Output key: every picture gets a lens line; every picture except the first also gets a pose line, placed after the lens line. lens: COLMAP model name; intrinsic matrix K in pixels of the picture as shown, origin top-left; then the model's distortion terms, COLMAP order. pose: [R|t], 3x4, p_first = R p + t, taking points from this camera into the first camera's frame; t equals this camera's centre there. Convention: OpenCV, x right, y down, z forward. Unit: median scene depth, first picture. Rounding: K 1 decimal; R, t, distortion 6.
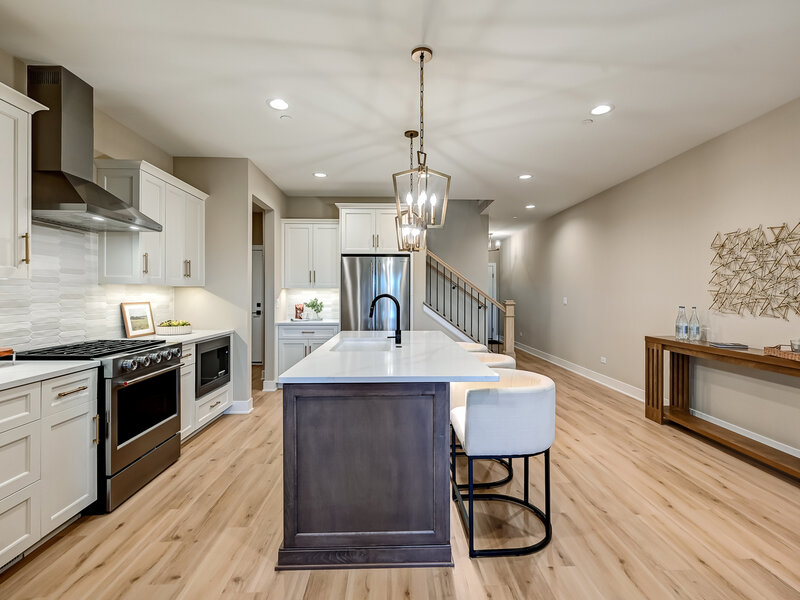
lens RADIAL K [[383.4, 0, 404.8], [0, 383.4, 297.3], [0, 0, 1]] dist [-0.004257, 0.000528]
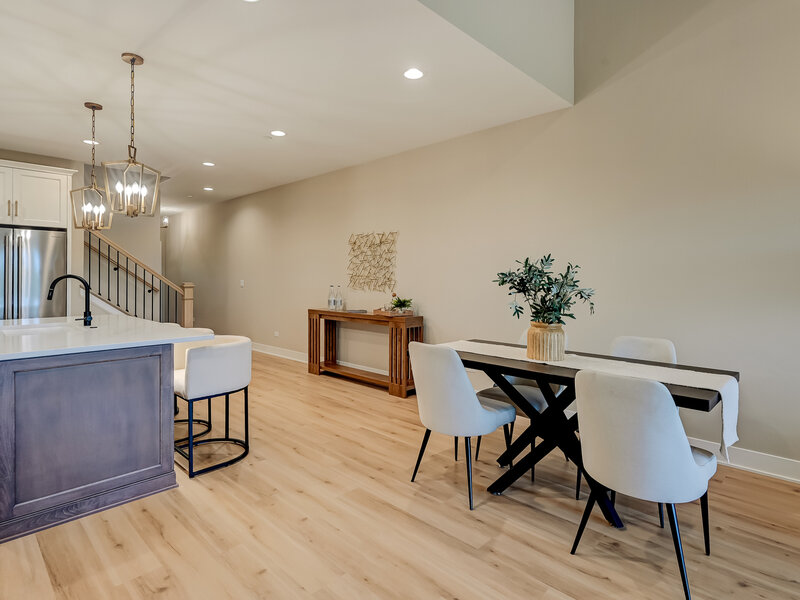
lens RADIAL K [[433.0, 0, 398.1], [0, 433.0, 278.0], [0, 0, 1]] dist [0.004267, 0.000768]
pose [[0.722228, 0.001647, 0.691653, -0.201148], [0.003302, 0.999978, -0.005829, 0.008862], [-0.691647, 0.006493, 0.722206, -0.327352]]
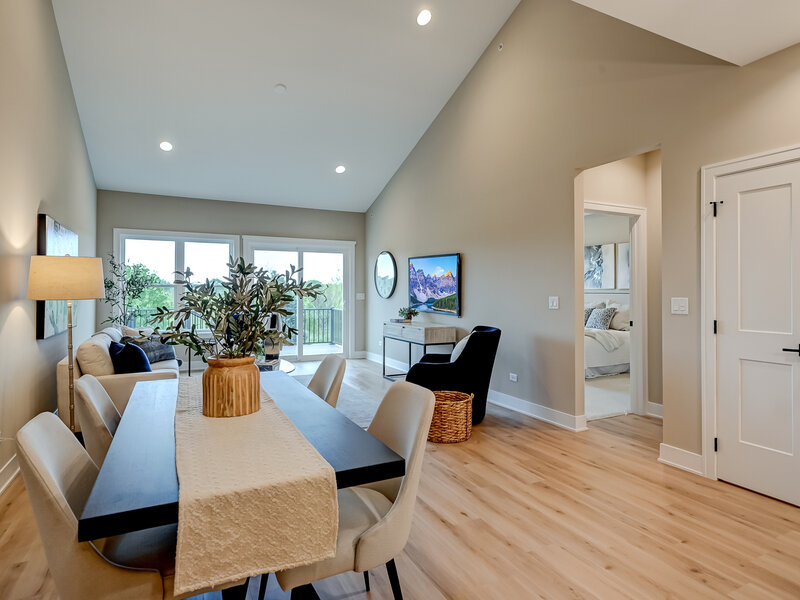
lens RADIAL K [[447.6, 0, 405.3], [0, 447.6, 293.6], [0, 0, 1]] dist [0.016578, -0.000699]
pose [[-0.901569, -0.001670, -0.432631, 0.637820], [-0.008417, 0.999871, 0.013681, -0.001697], [0.432553, 0.015976, -0.901467, 0.701557]]
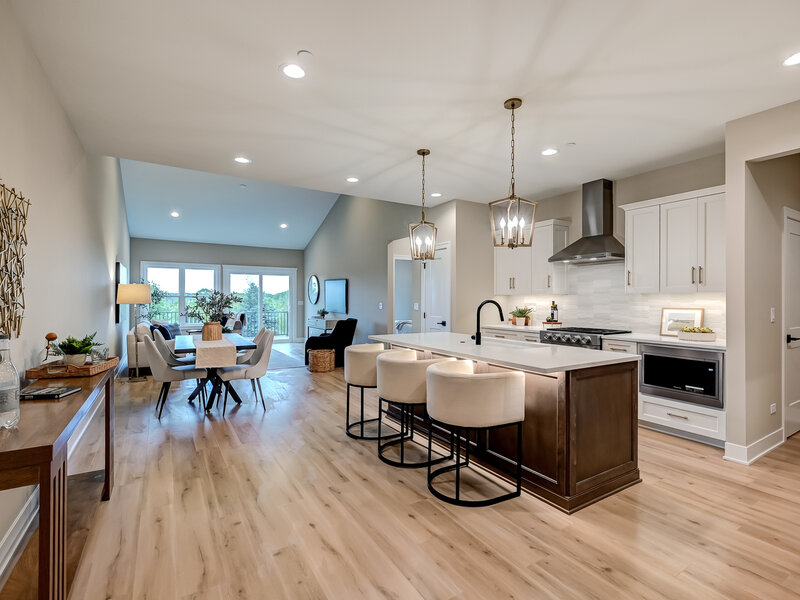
lens RADIAL K [[383.4, 0, 405.6], [0, 383.4, 300.2], [0, 0, 1]] dist [-0.004257, 0.000528]
pose [[-0.861470, -0.002146, -0.507803, 0.697753], [-0.008440, 0.999913, 0.010092, -0.016826], [0.507738, 0.012980, -0.861414, 1.769550]]
